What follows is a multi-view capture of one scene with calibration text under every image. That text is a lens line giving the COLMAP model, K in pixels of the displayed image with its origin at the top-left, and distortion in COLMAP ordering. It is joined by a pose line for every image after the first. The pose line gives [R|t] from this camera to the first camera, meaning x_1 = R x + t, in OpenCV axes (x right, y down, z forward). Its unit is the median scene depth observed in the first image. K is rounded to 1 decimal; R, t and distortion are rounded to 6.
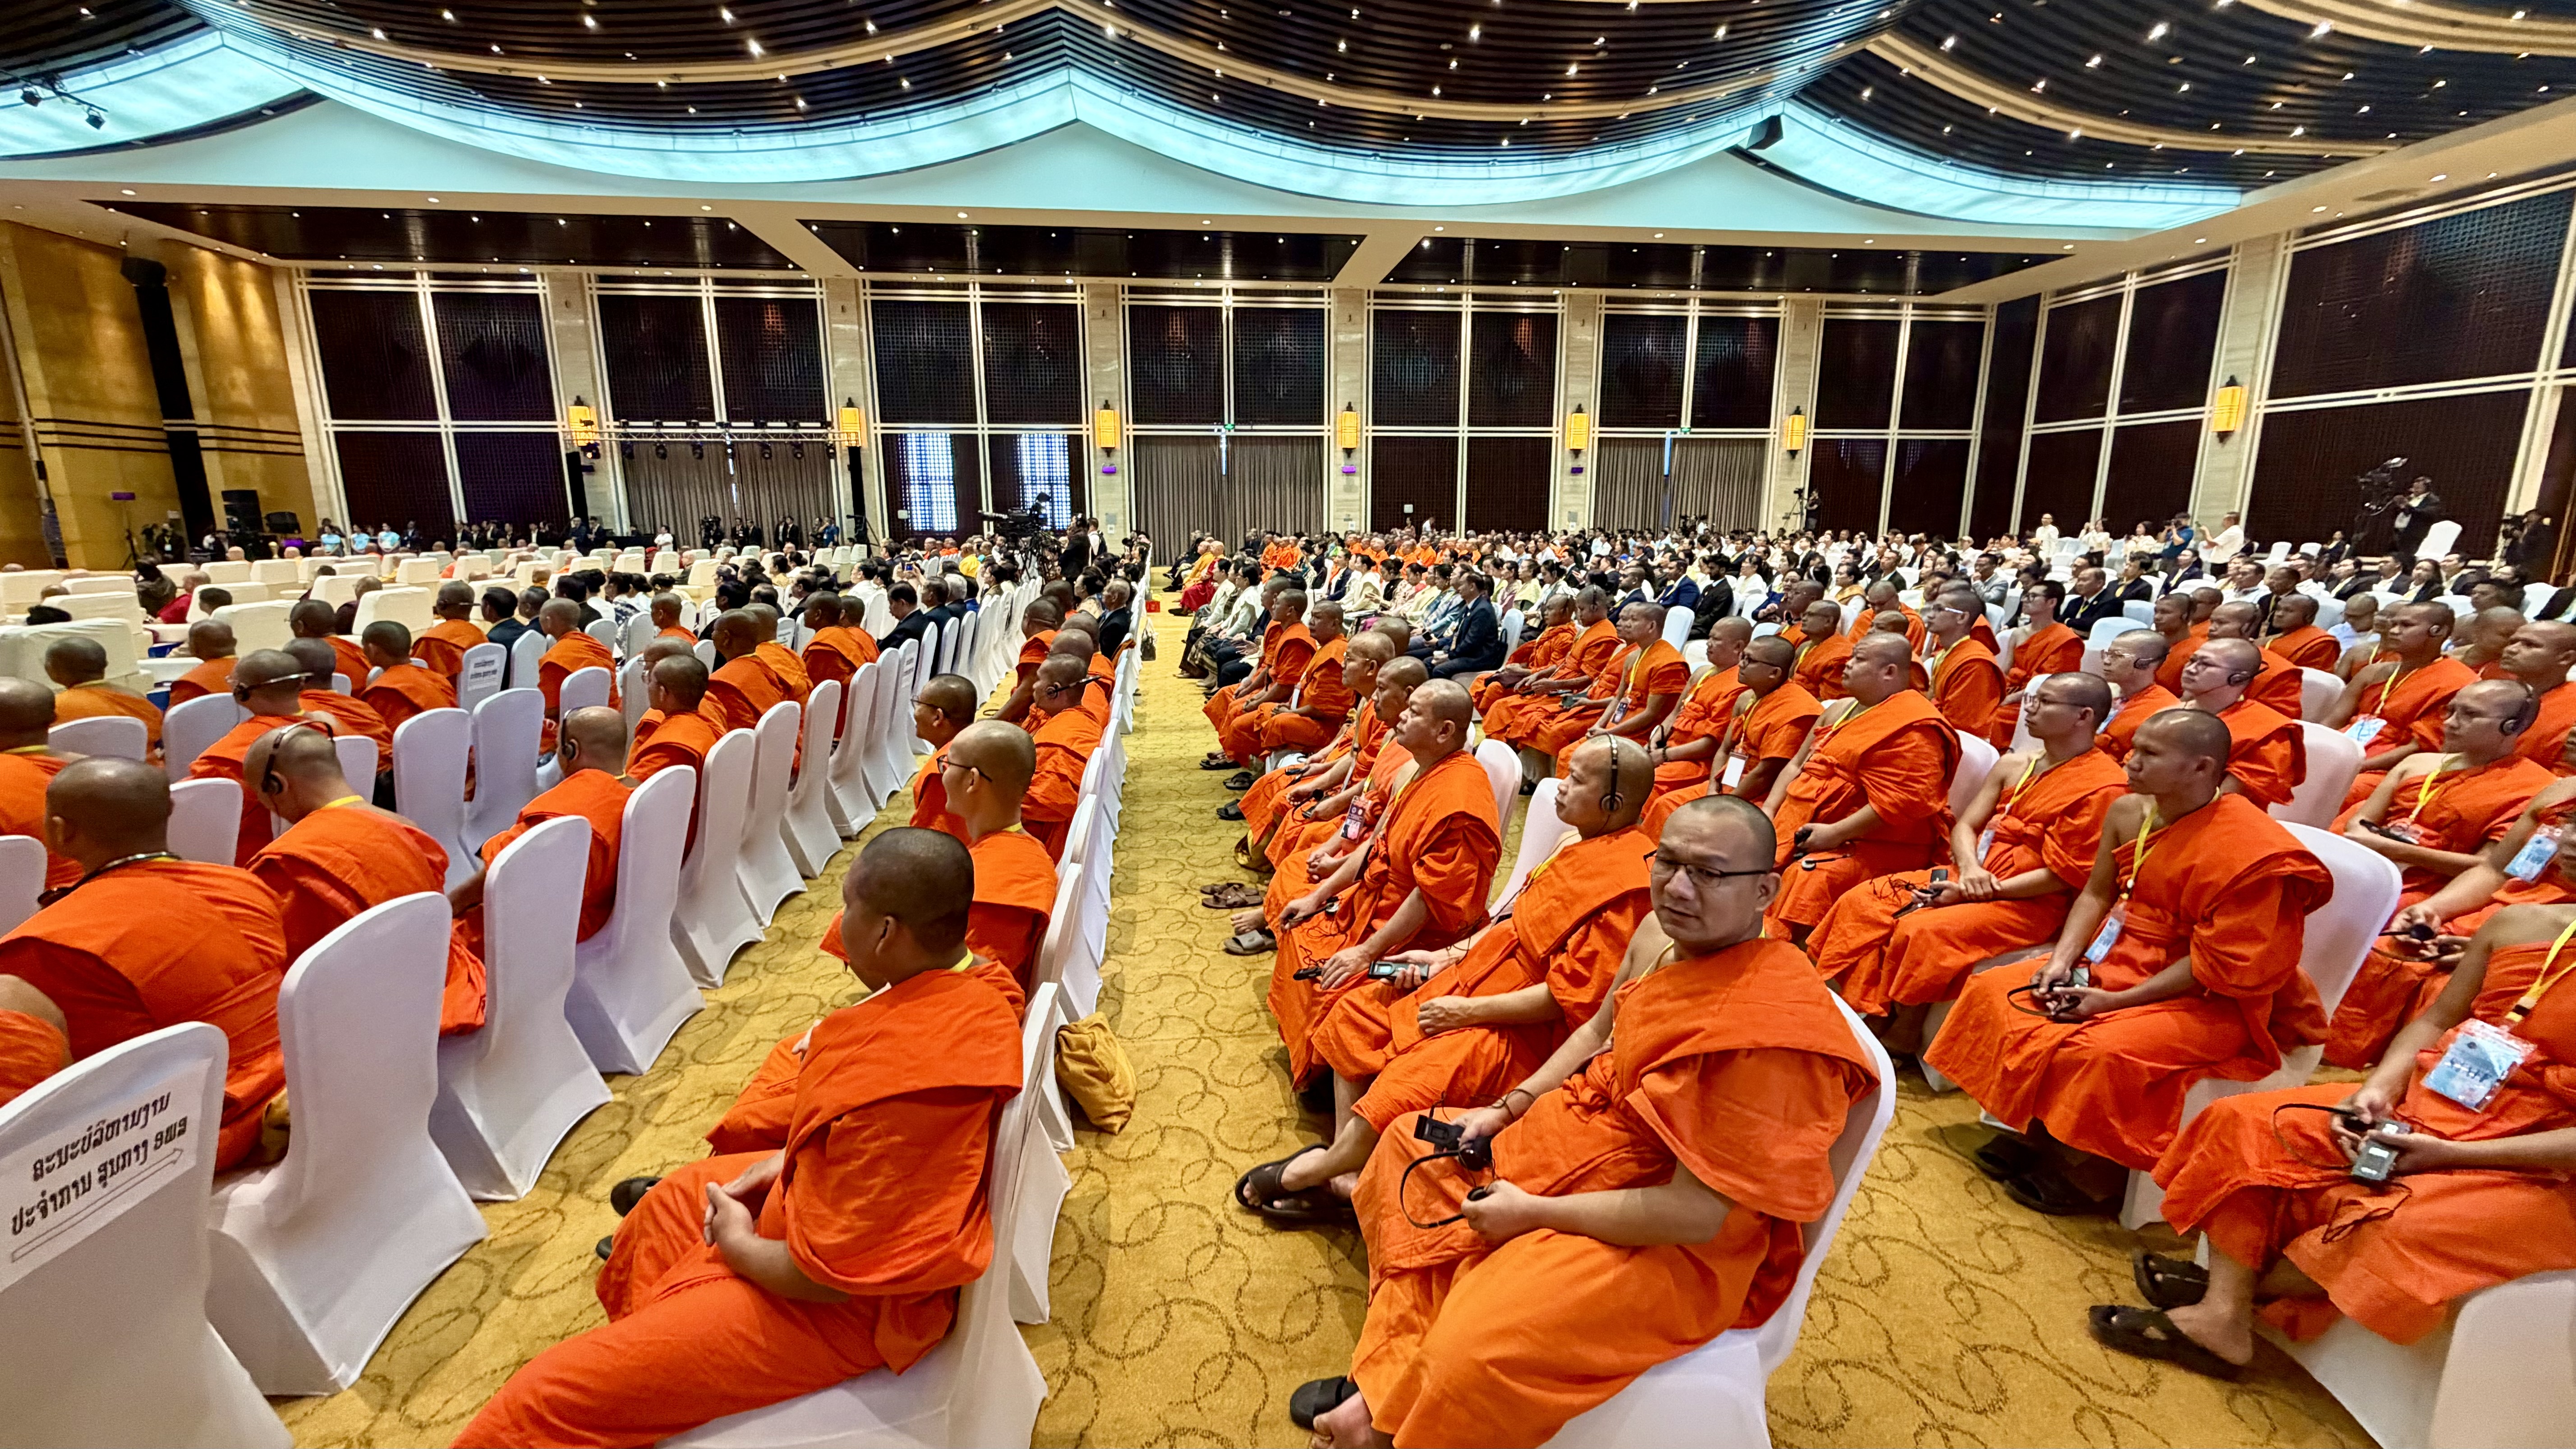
lens RADIAL K [[992.1, 0, 1288.0], [0, 992.1, 724.5], [0, 0, 1]] dist [0.008556, -0.010954]
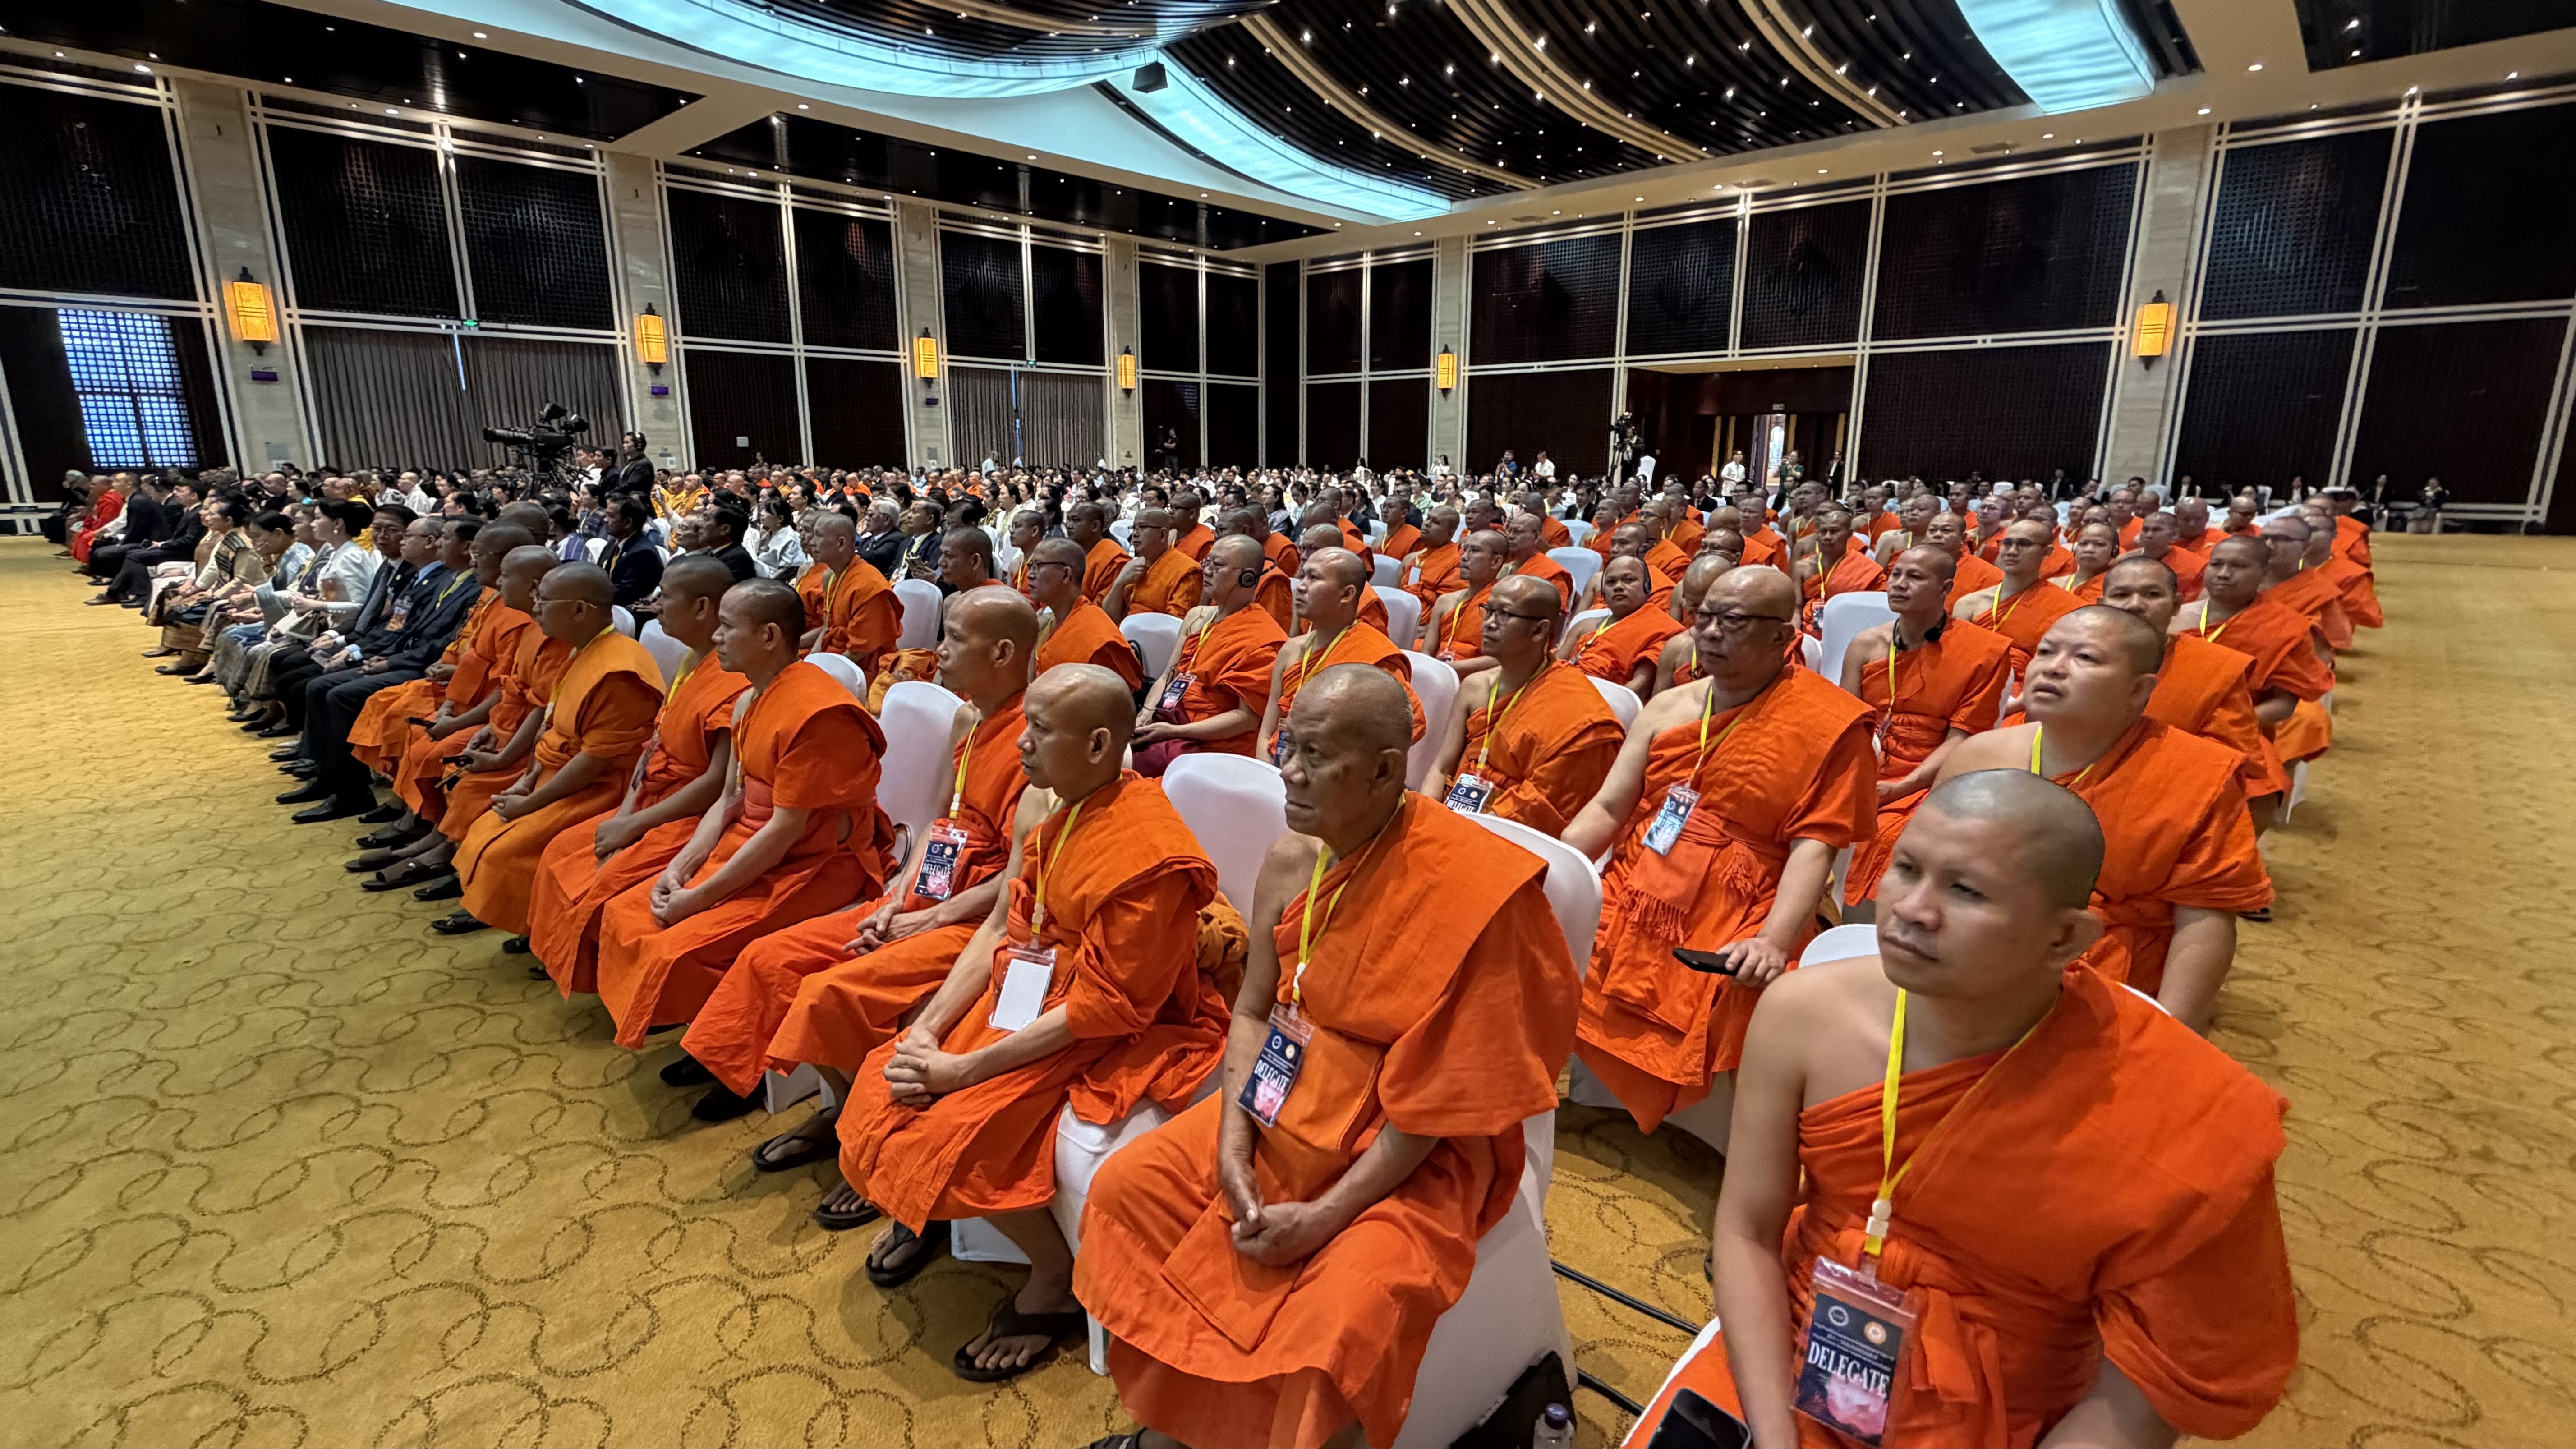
lens RADIAL K [[1180.9, 0, 1288.0], [0, 1180.9, 724.5], [0, 0, 1]] dist [0.001632, -0.000205]
pose [[0.759408, -0.138018, 0.635807, -0.196503], [0.125618, 0.989956, 0.064856, 0.004505], [-0.638372, 0.030617, 0.769119, -0.019758]]
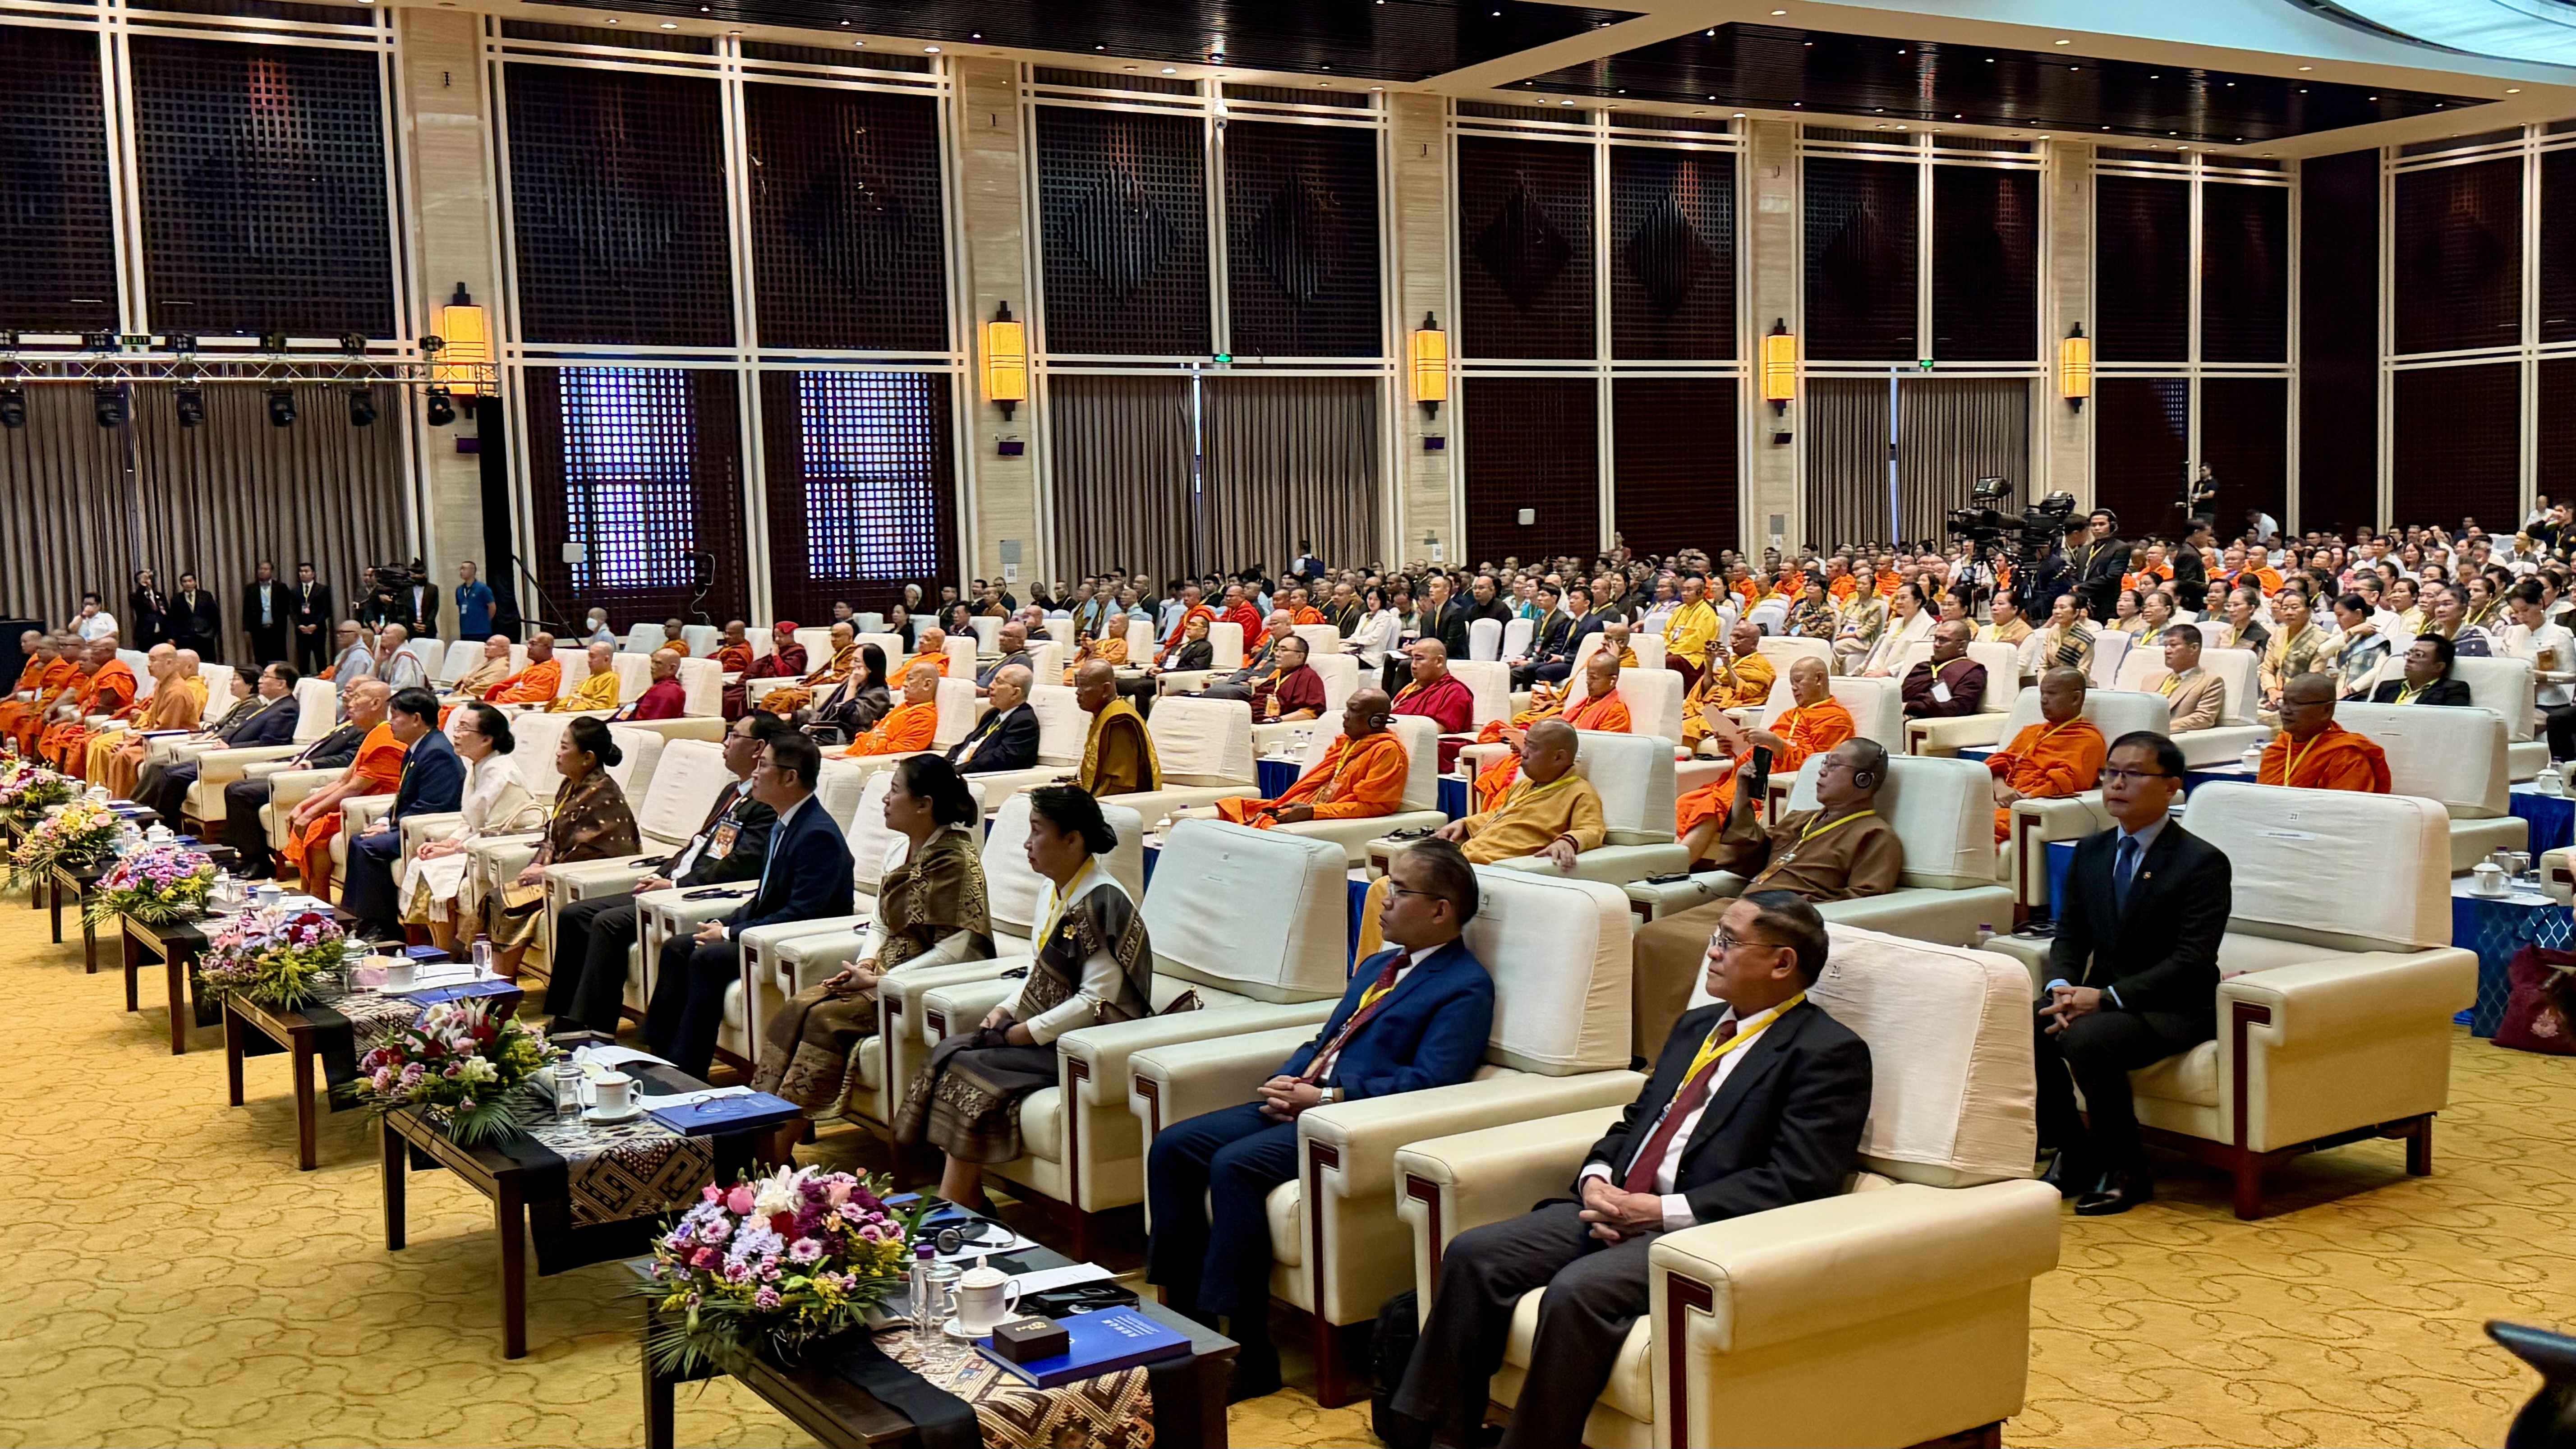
lens RADIAL K [[2457.5, 0, 1240.4], [0, 2457.5, 731.9], [0, 0, 1]] dist [0.211175, -0.458387]
pose [[0.905293, -0.057781, 0.420840, -0.579659], [0.114523, 0.987221, -0.110812, 0.014562], [-0.409060, 0.148513, 0.900341, -0.061706]]
